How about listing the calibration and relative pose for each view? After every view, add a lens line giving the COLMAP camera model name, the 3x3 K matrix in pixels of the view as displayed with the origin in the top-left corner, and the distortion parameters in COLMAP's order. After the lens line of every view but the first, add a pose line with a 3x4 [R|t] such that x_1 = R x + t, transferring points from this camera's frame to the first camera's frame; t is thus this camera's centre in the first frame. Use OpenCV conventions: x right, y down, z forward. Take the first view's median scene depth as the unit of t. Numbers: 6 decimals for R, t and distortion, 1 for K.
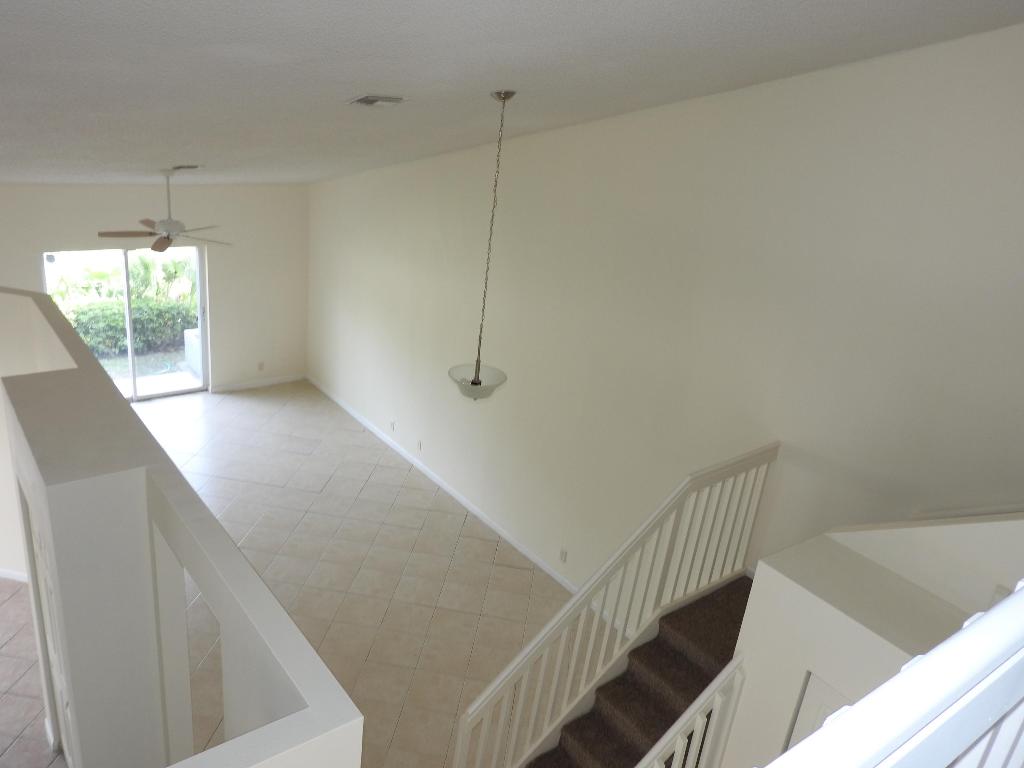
lens RADIAL K [[819.9, 0, 512.0], [0, 819.9, 384.0], [0, 0, 1]] dist [0.000274, 0.000887]
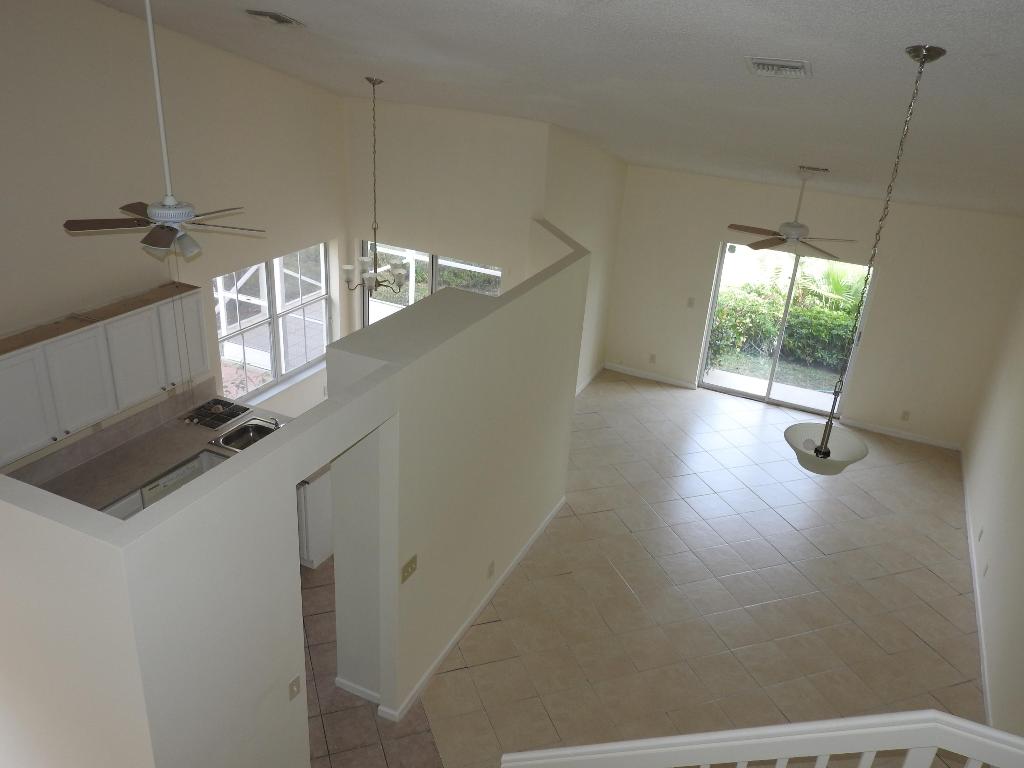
lens RADIAL K [[819.9, 0, 512.0], [0, 819.9, 384.0], [0, 0, 1]] dist [0.000274, 0.000887]
pose [[0.470349, 0.293891, -0.832106, 0.254238], [-0.335179, 0.931751, 0.139625, -0.040740], [0.816350, 0.213232, 0.536754, 0.218750]]
